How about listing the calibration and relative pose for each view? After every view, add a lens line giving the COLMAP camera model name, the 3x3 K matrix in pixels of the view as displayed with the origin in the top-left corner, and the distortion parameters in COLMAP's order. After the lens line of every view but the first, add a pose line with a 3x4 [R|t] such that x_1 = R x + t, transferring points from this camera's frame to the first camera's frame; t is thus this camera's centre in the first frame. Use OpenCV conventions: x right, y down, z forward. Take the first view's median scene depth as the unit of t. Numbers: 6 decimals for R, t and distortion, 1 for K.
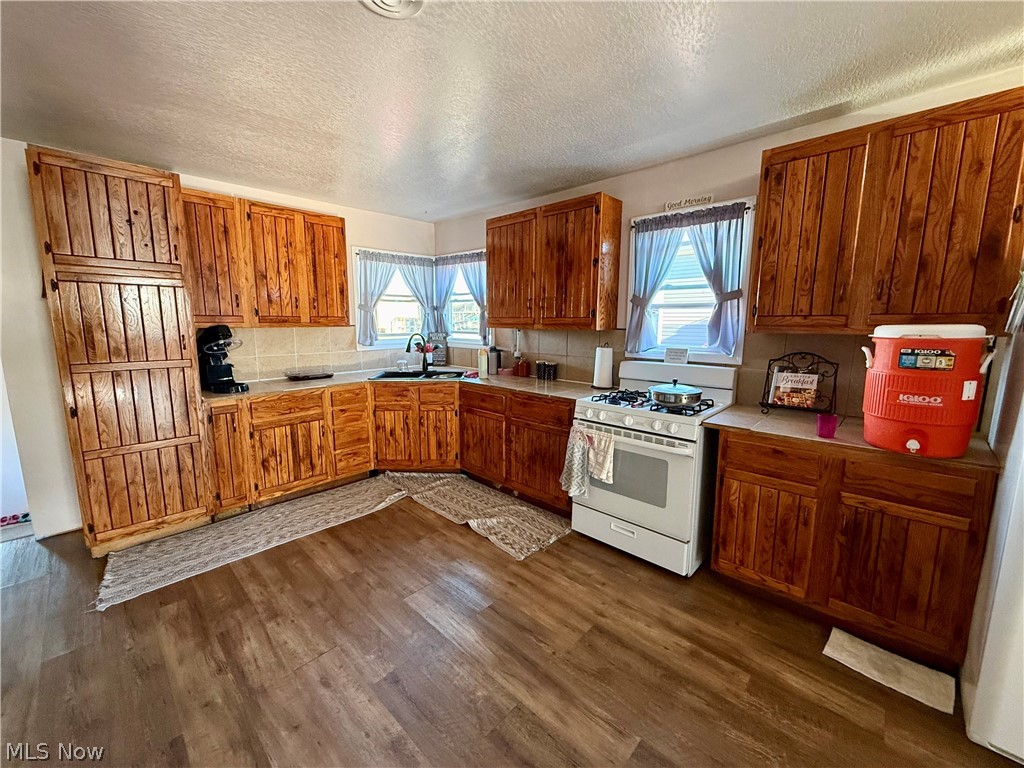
lens RADIAL K [[408.7, 0, 512.0], [0, 408.7, 384.0], [0, 0, 1]] dist [-0.000796, -0.000147]
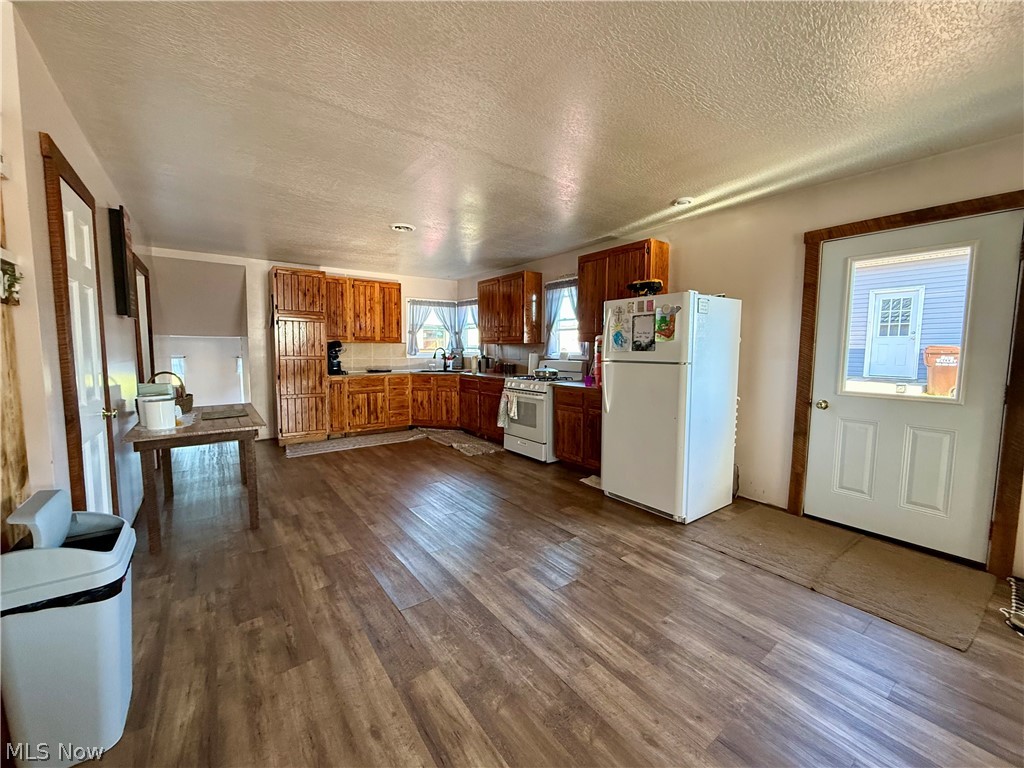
lens RADIAL K [[408.7, 0, 512.0], [0, 408.7, 384.0], [0, 0, 1]] dist [-0.000796, -0.000147]
pose [[0.985556, 0.015116, -0.168674, 0.420677], [-0.026792, 0.997382, -0.067163, 0.159457], [0.167217, 0.070712, 0.983381, -0.723561]]
